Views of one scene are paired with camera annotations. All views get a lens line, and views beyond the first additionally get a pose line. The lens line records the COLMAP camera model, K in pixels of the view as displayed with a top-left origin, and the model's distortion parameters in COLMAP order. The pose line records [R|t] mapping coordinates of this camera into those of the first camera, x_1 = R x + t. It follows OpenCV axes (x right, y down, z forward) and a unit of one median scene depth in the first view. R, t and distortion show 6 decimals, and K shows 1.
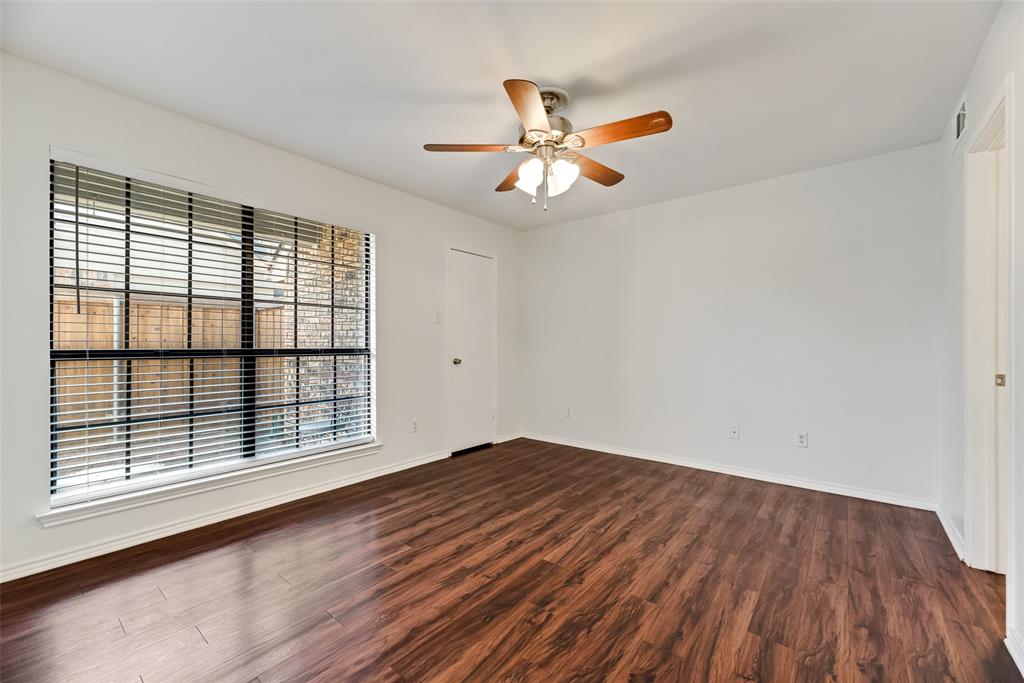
lens RADIAL K [[416.1, 0, 514.3], [0, 416.1, 343.6], [0, 0, 1]] dist [0.001319, 0.000011]
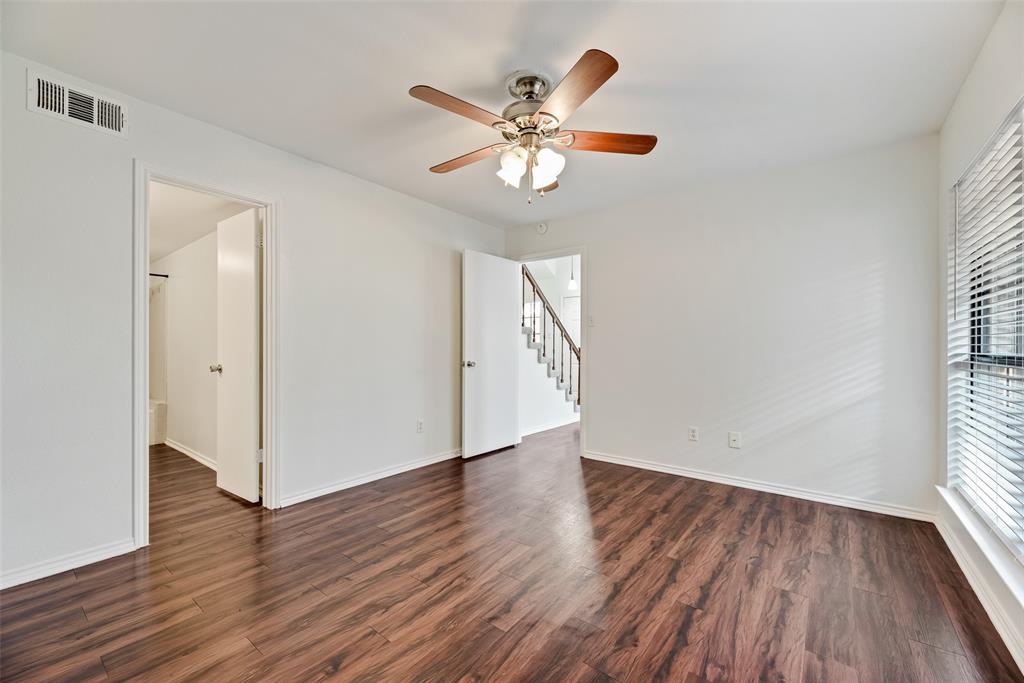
lens RADIAL K [[410.4, 0, 511.9], [0, 410.4, 346.0], [0, 0, 1]] dist [0.002939, 0.000049]
pose [[-0.999949, -0.002764, -0.009710, 0.116383], [-0.002744, 0.999994, -0.002053, 0.001603], [0.009716, -0.002026, -0.999951, 1.817870]]
